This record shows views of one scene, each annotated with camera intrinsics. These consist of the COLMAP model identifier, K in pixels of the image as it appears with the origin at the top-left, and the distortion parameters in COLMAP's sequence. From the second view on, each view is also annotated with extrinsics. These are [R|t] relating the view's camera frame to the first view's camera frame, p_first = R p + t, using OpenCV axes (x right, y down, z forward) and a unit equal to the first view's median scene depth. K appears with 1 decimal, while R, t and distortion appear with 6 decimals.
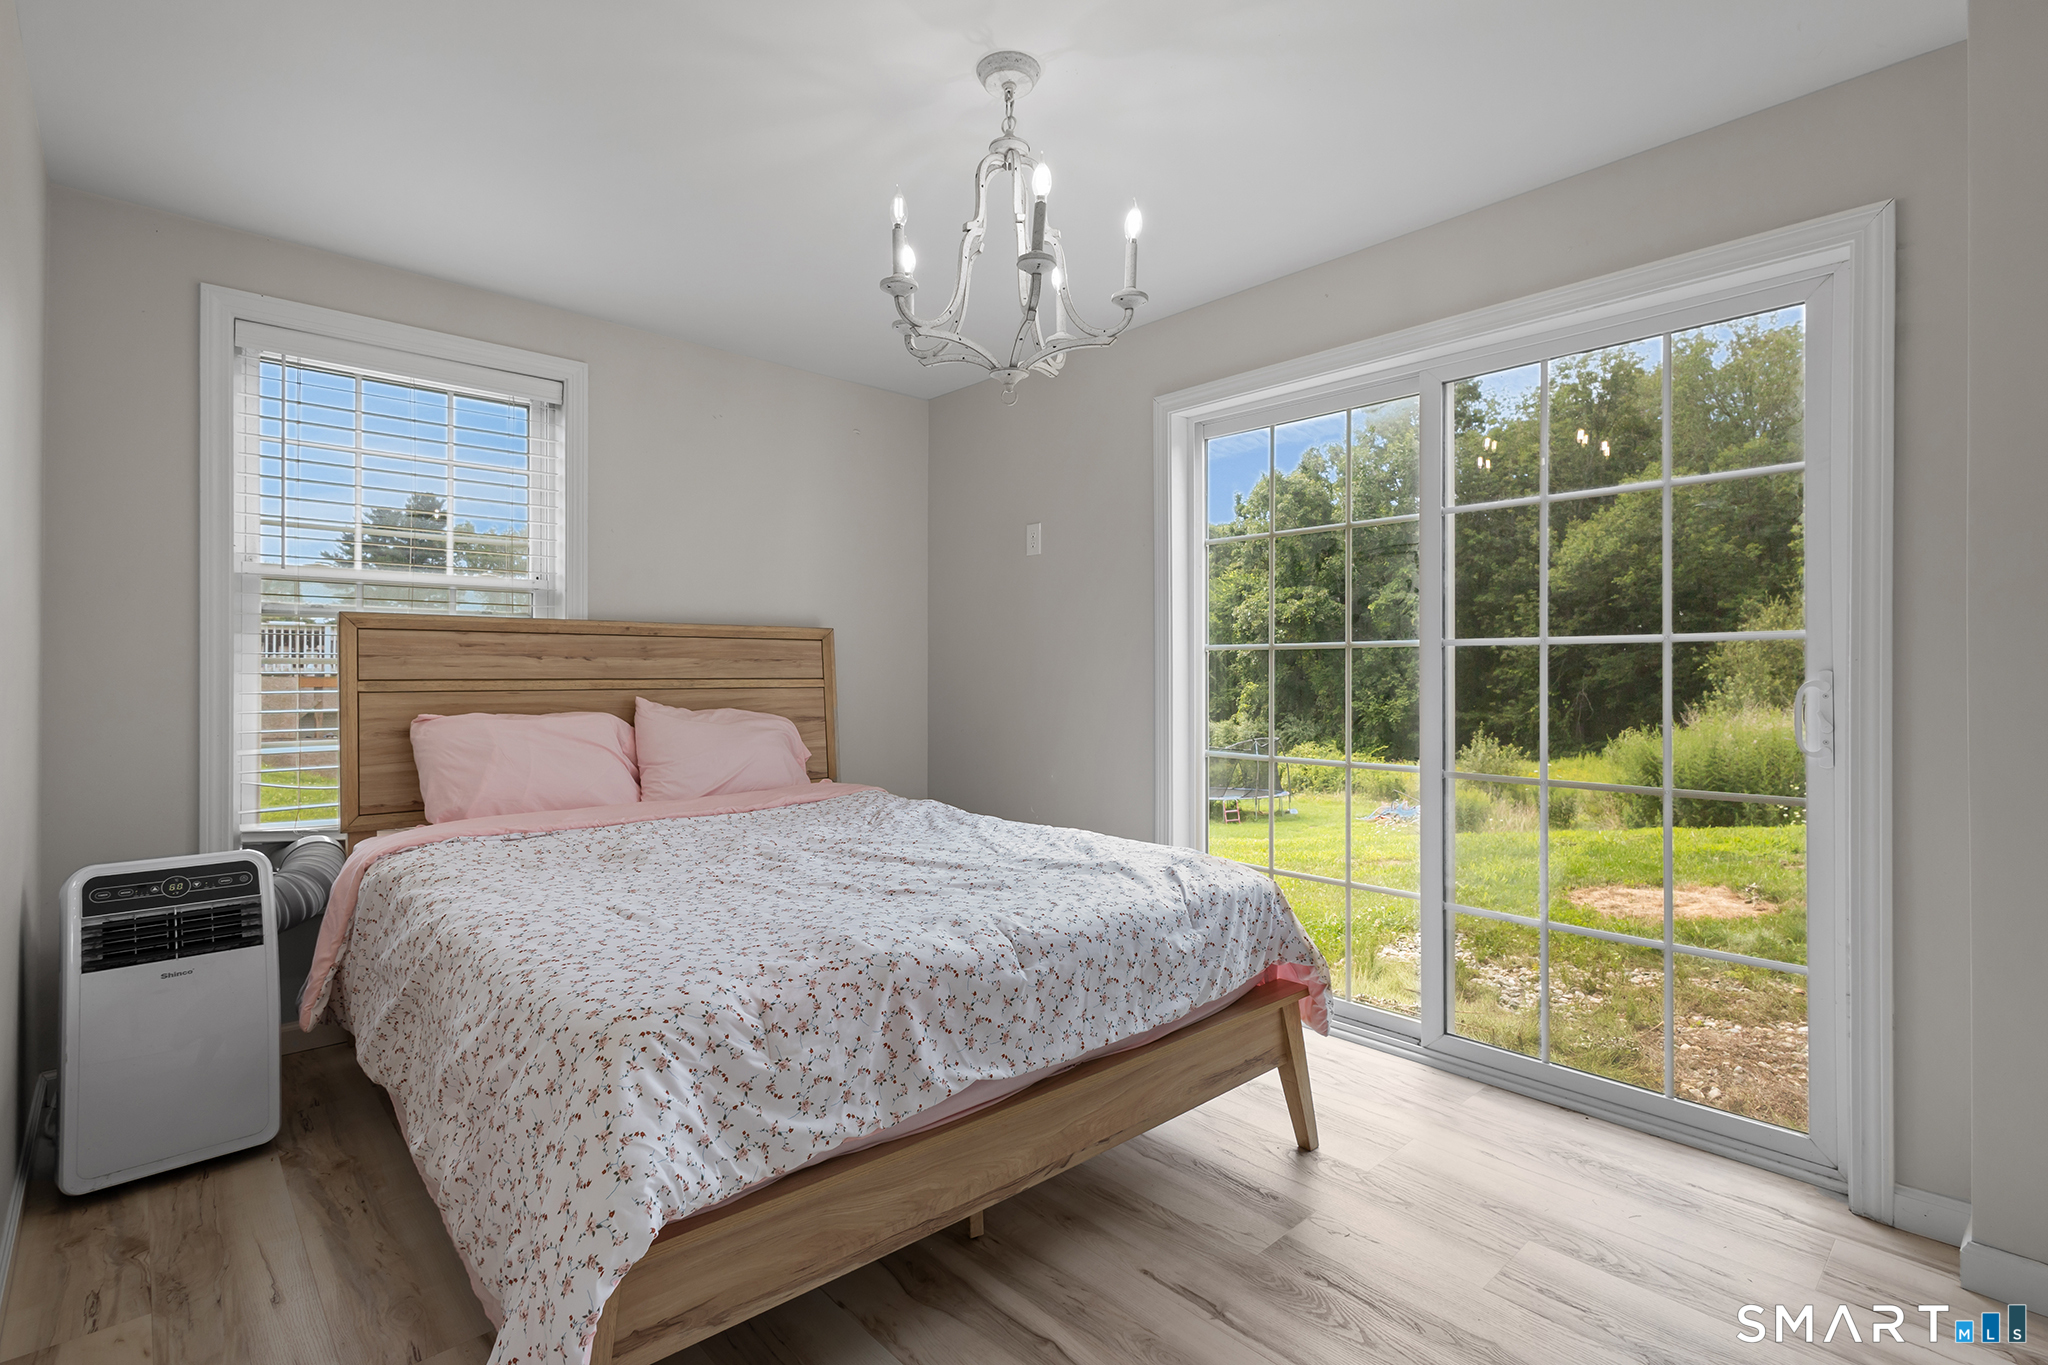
lens RADIAL K [[939.6, 0, 1029.2], [0, 939.6, 673.5], [0, 0, 1]] dist [0.006271, -0.001896]
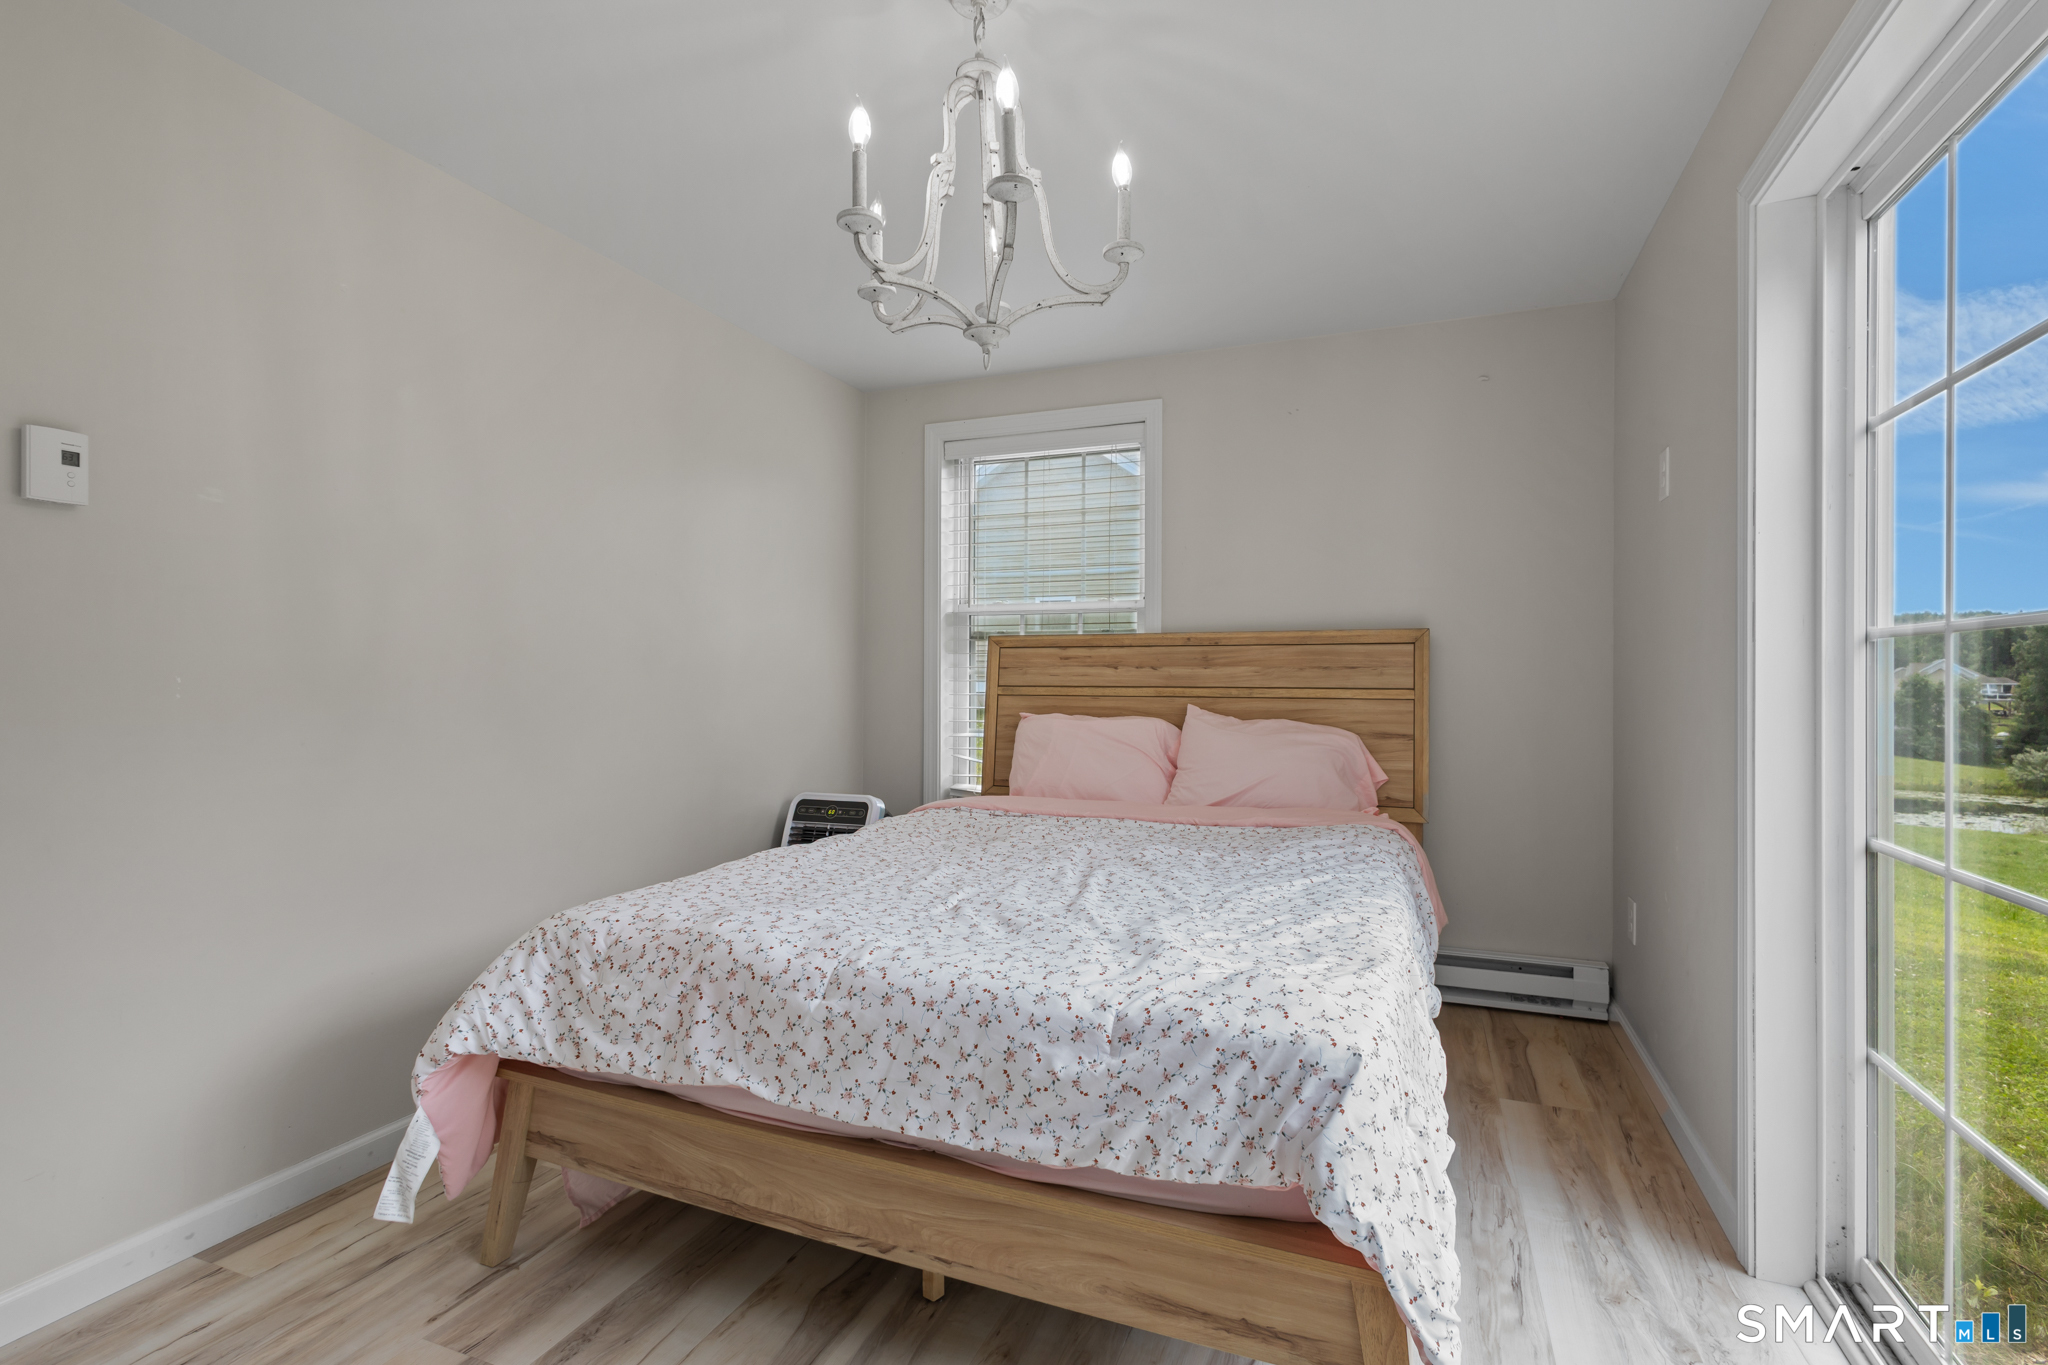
lens RADIAL K [[939.6, 0, 1030.0], [0, 939.6, 681.7], [0, 0, 1]] dist [0.006271, -0.001896]
pose [[0.444306, 0.002119, -0.895872, 0.767249], [-0.004673, 0.999989, 0.000048, 0.001192], [0.895863, 0.004165, 0.444311, 0.651909]]
